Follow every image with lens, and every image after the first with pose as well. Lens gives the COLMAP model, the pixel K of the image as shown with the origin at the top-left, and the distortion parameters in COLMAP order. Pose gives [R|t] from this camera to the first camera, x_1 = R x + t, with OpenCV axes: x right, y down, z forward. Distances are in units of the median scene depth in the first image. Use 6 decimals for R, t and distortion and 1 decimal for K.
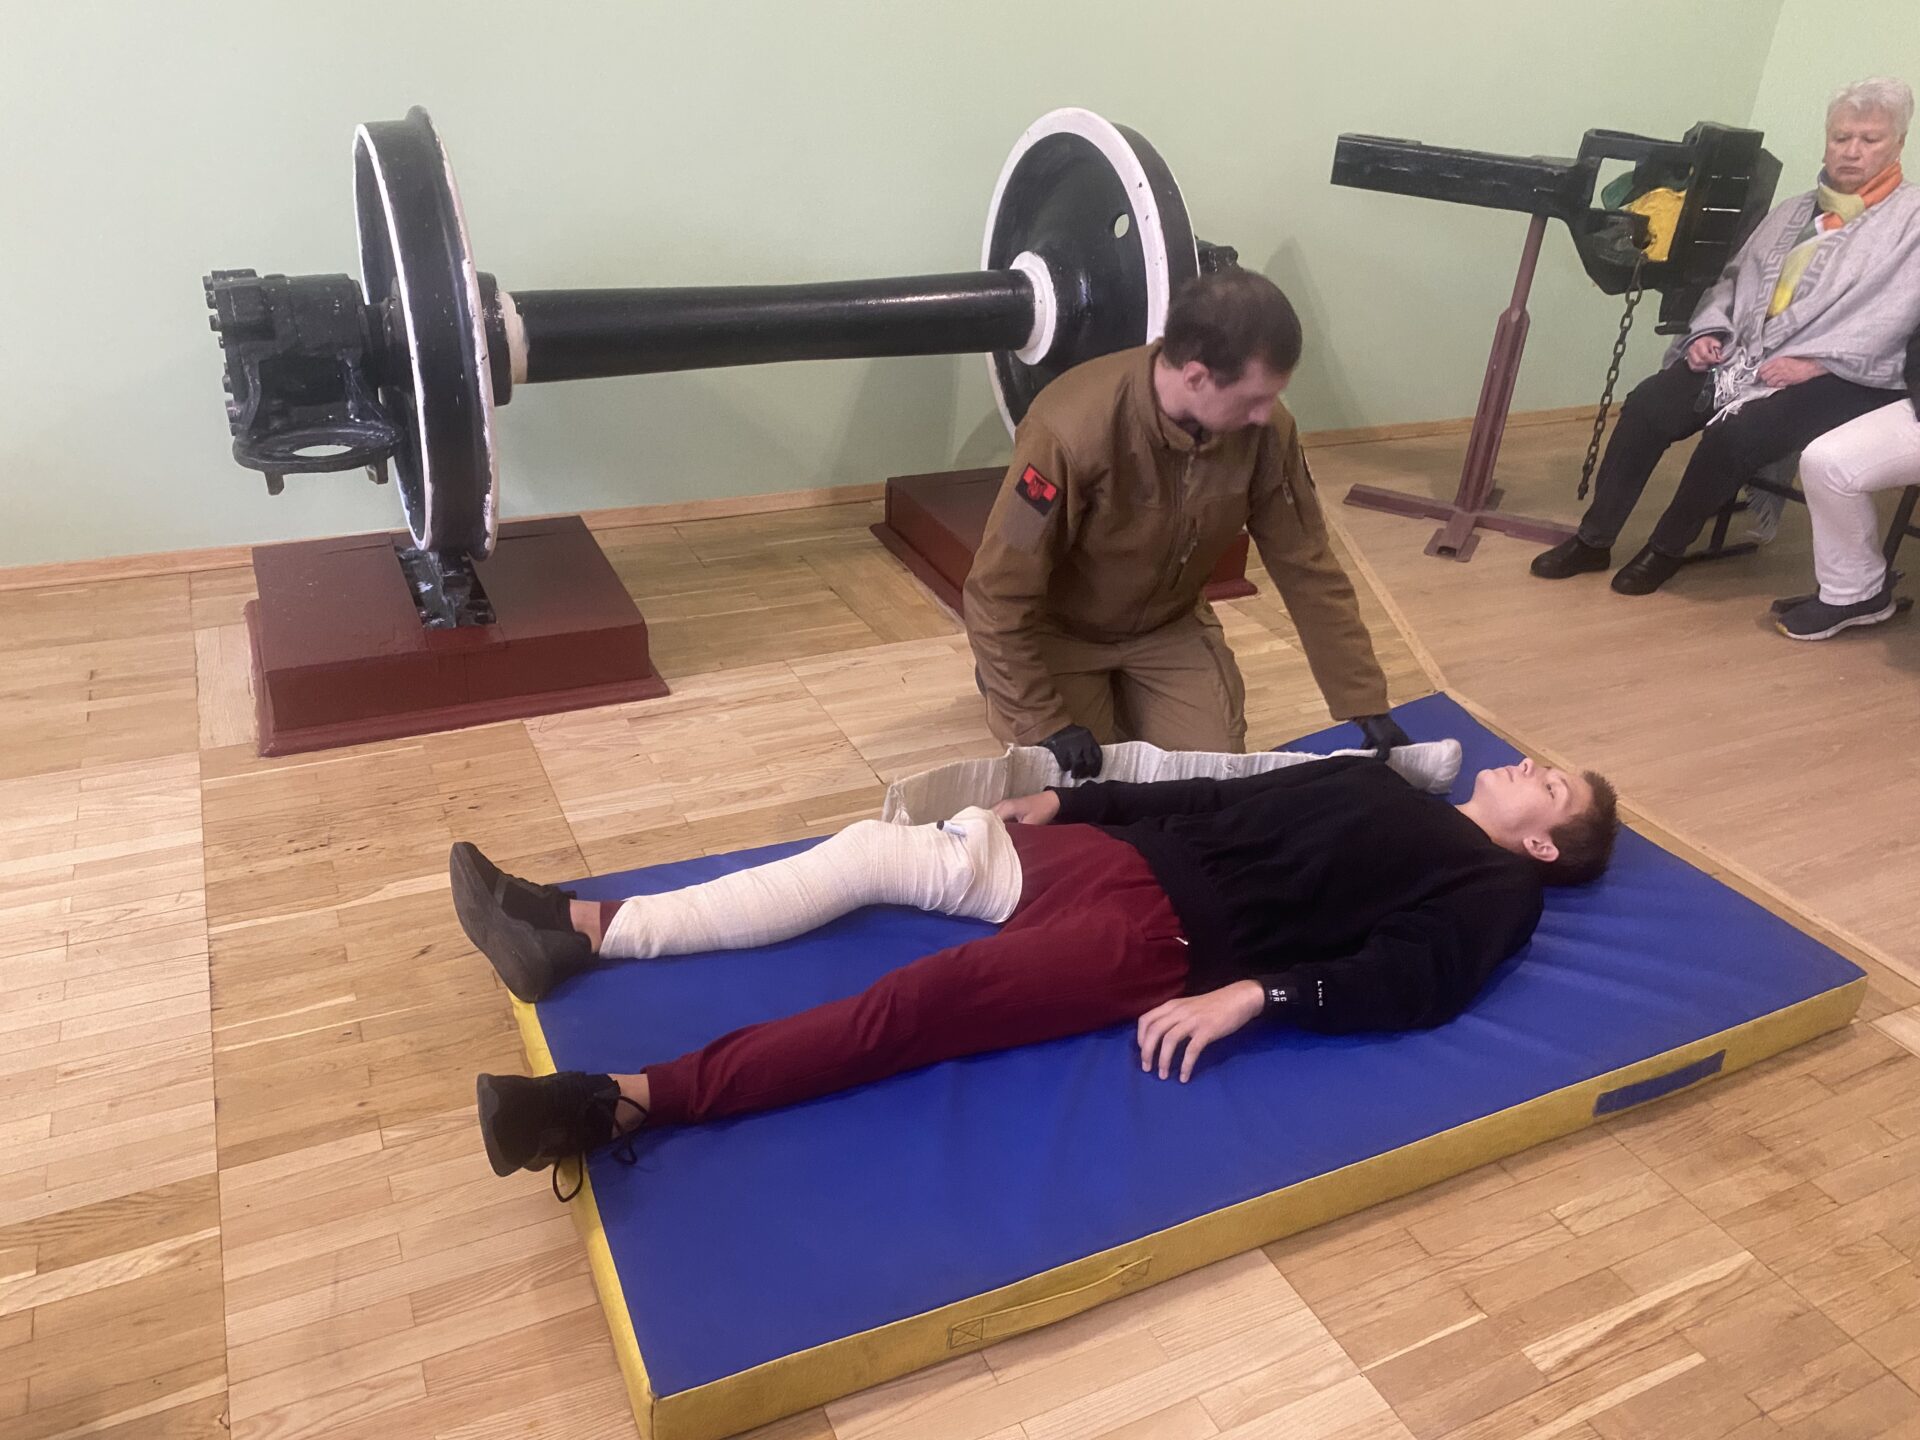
lens RADIAL K [[1486.1, 0, 966.9], [0, 1486.1, 673.2], [0, 0, 1]] dist [0.126114, -0.207451]
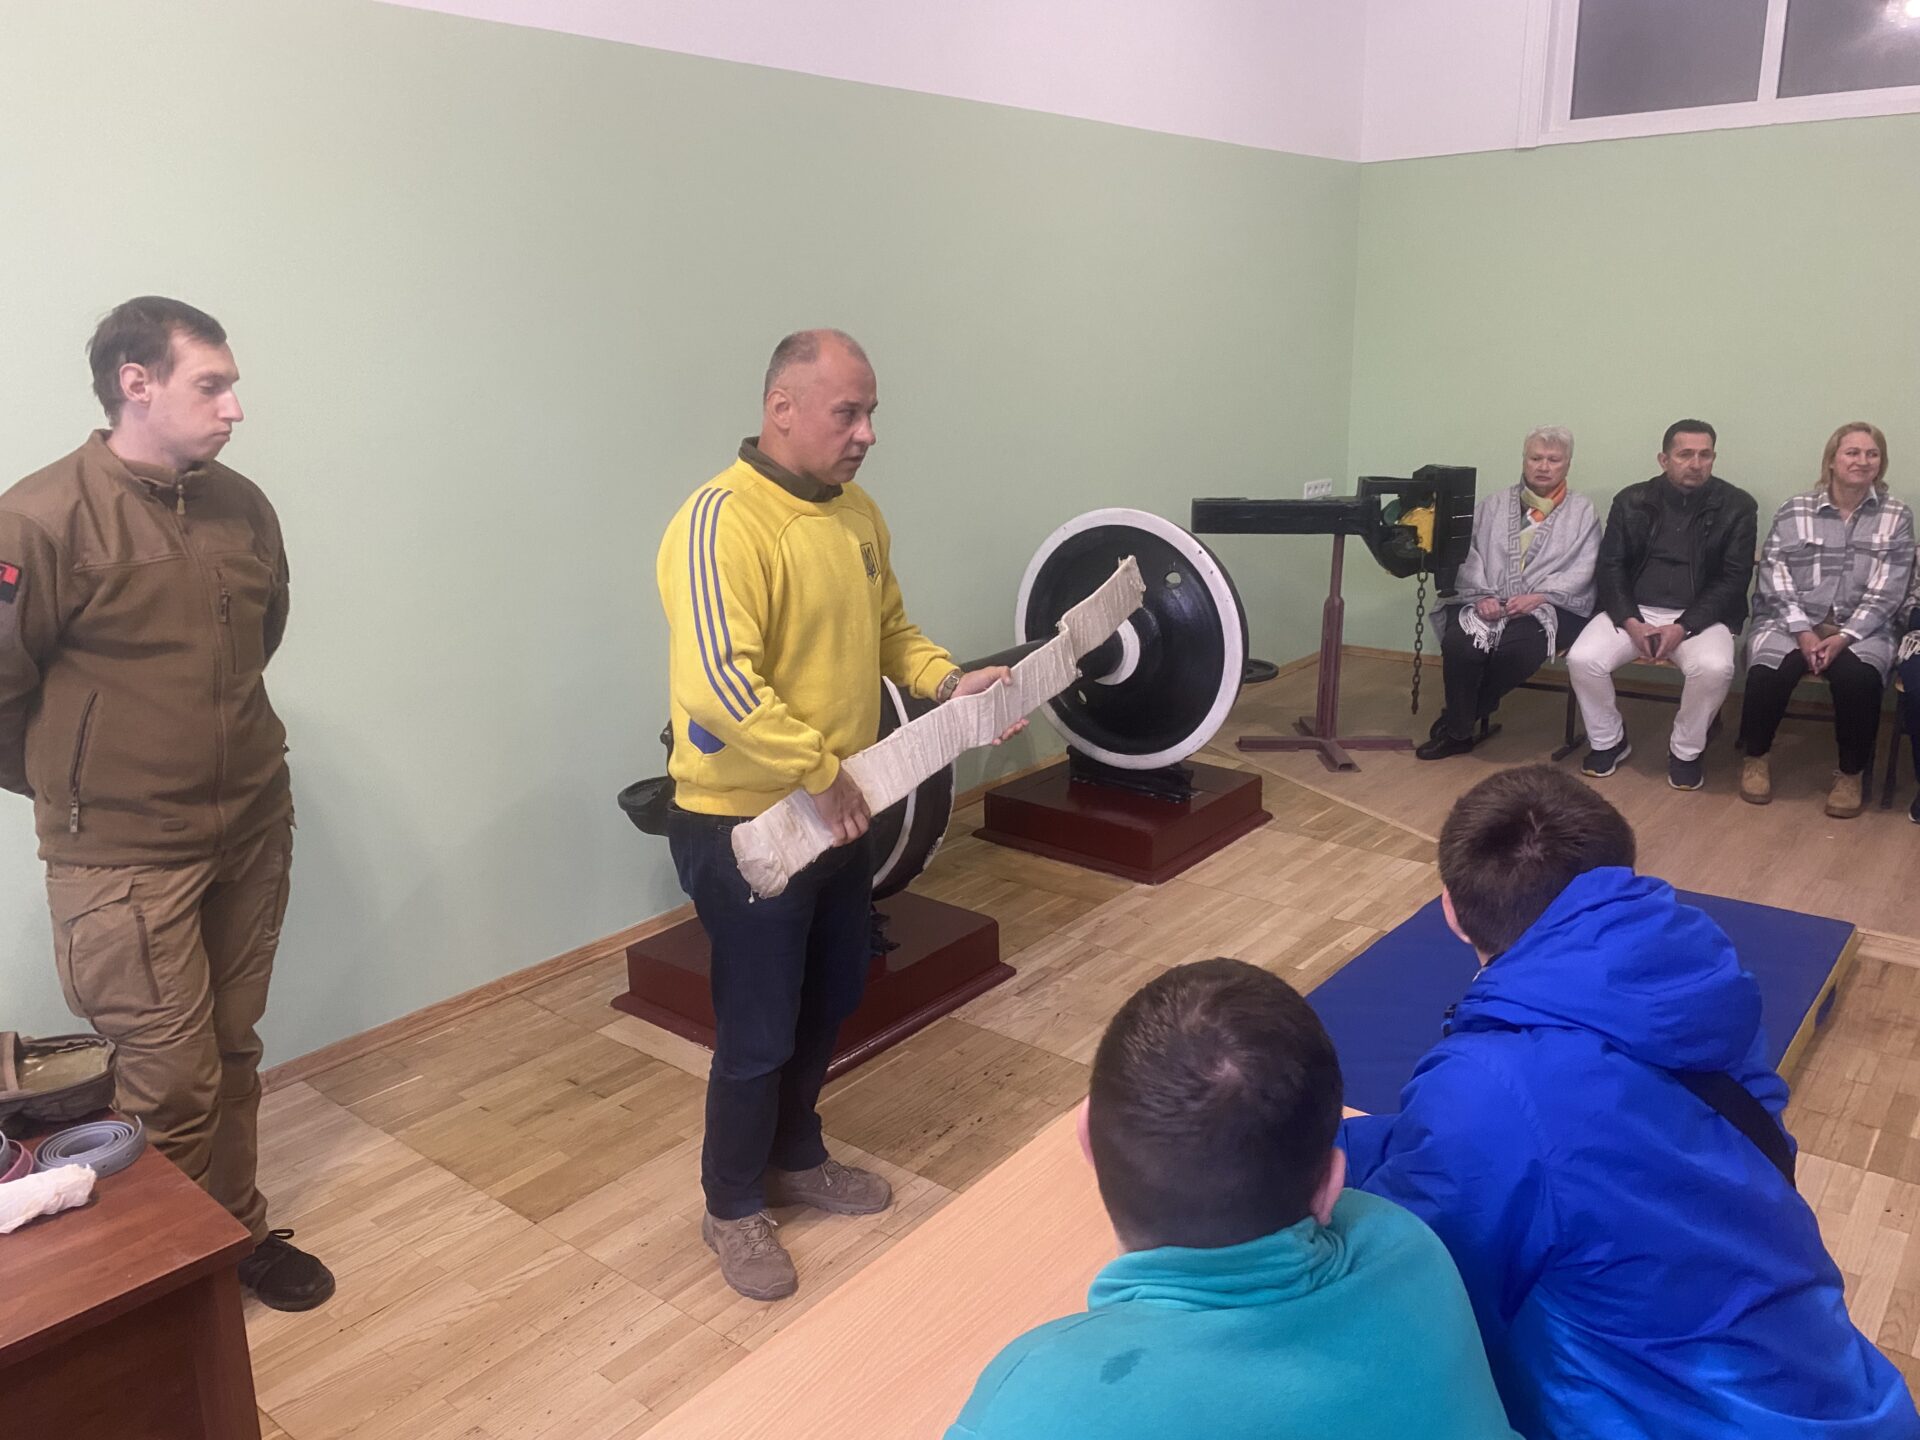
lens RADIAL K [[1486.1, 0, 966.9], [0, 1486.1, 673.2], [0, 0, 1]] dist [0.126114, -0.207451]
pose [[0.903198, -0.167752, 0.395086, -0.594363], [0.247351, 0.955677, -0.159687, -0.031587], [-0.350786, 0.241954, 0.904659, -0.175743]]
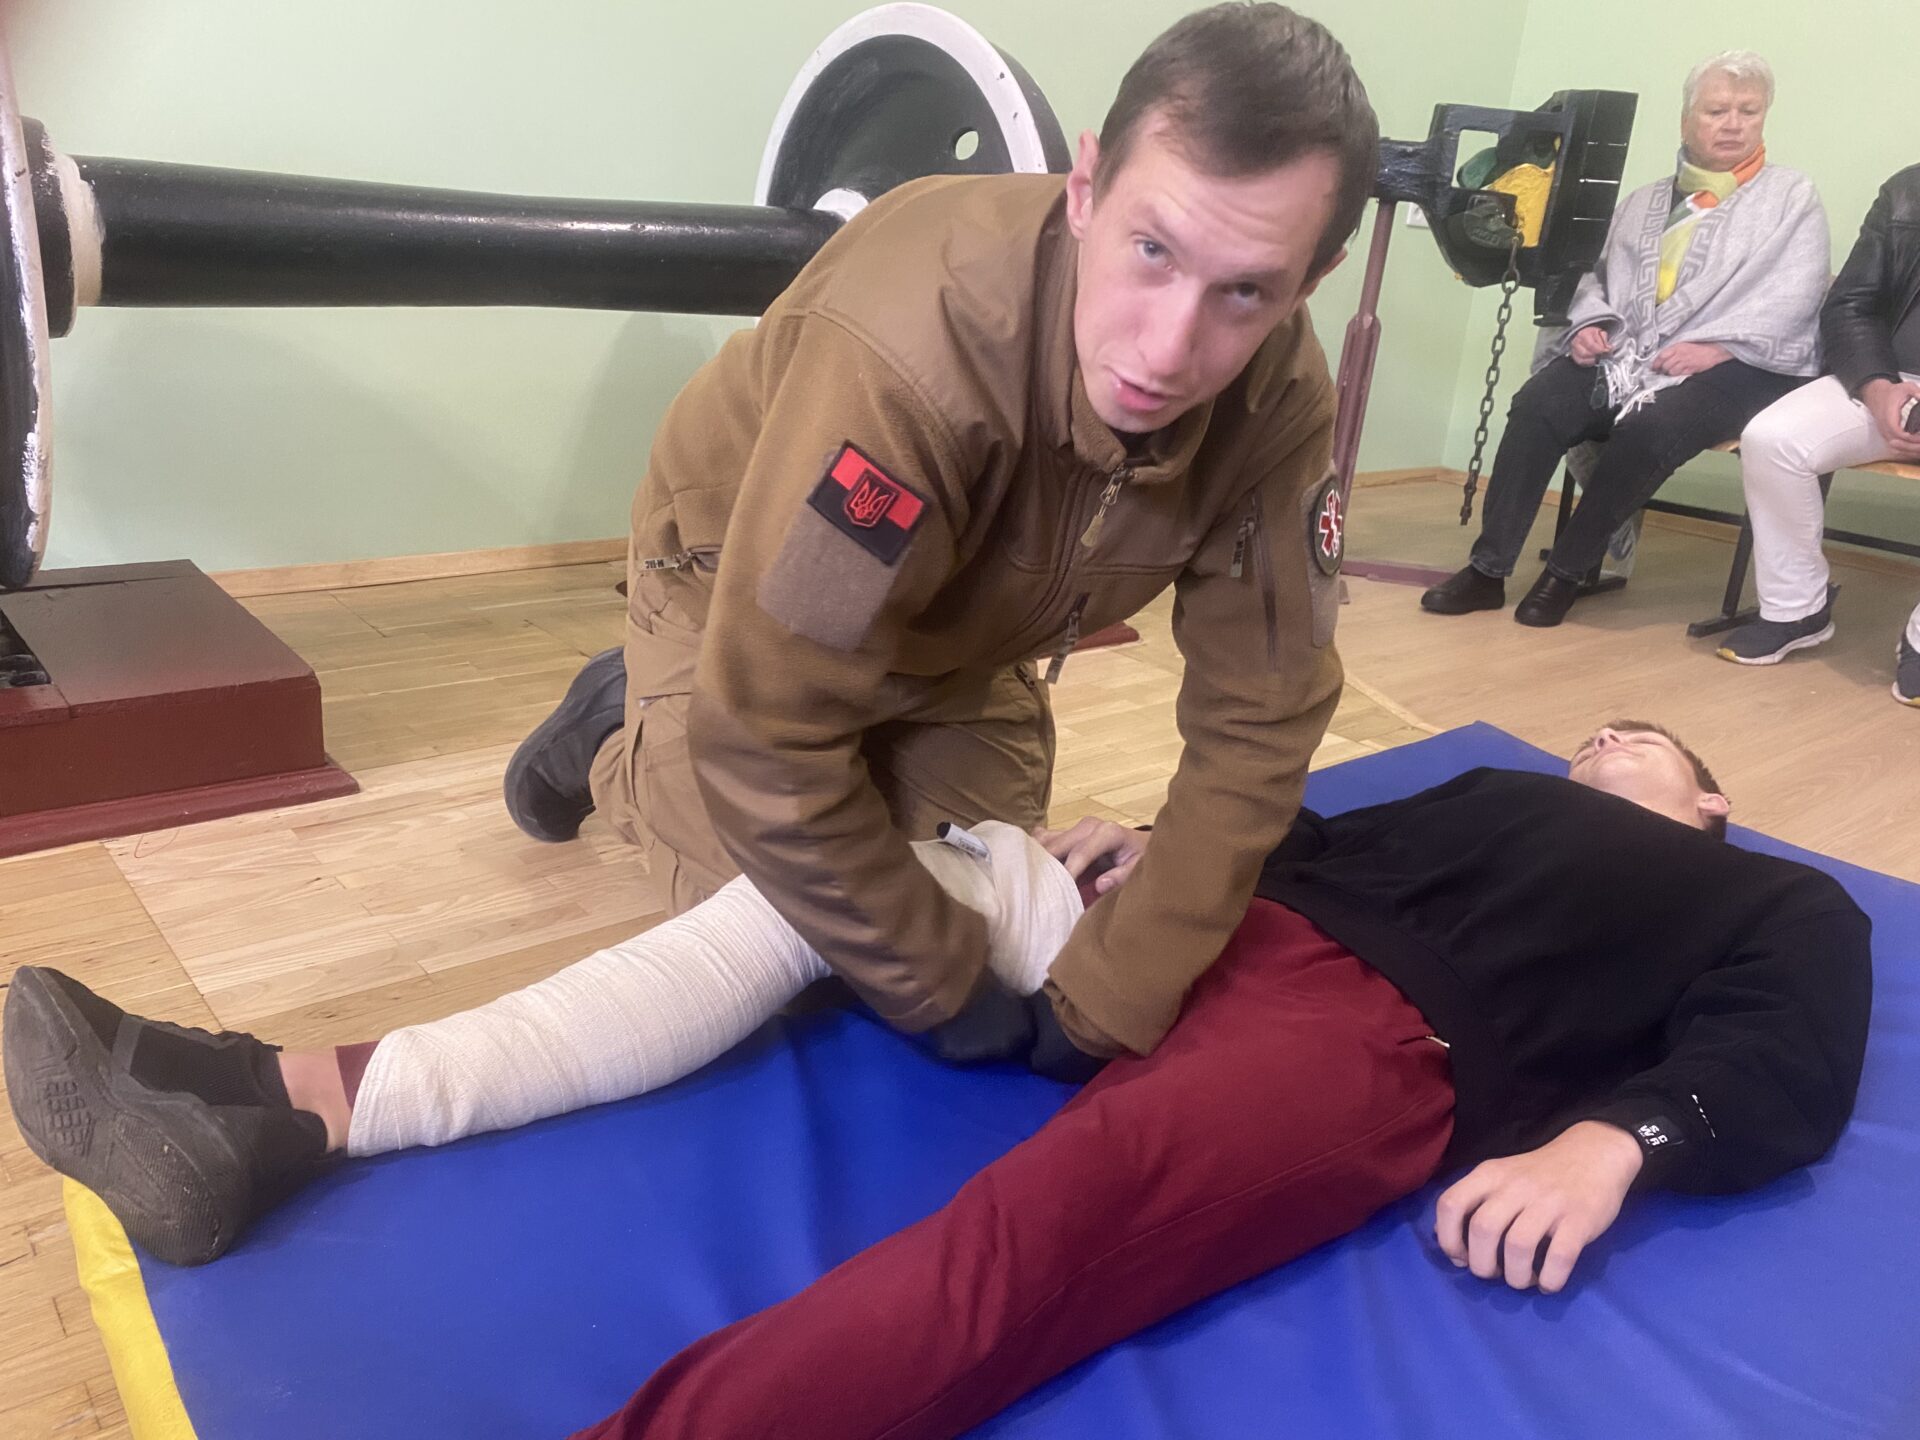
lens RADIAL K [[1486.7, 0, 951.6], [0, 1486.7, 685.1], [0, 0, 1]] dist [0.032256, 0.003857]
pose [[0.969406, -0.051256, 0.240052, -0.091568], [0.080727, 0.990127, -0.114591, 0.053372], [-0.231809, 0.130464, 0.963973, 0.284533]]
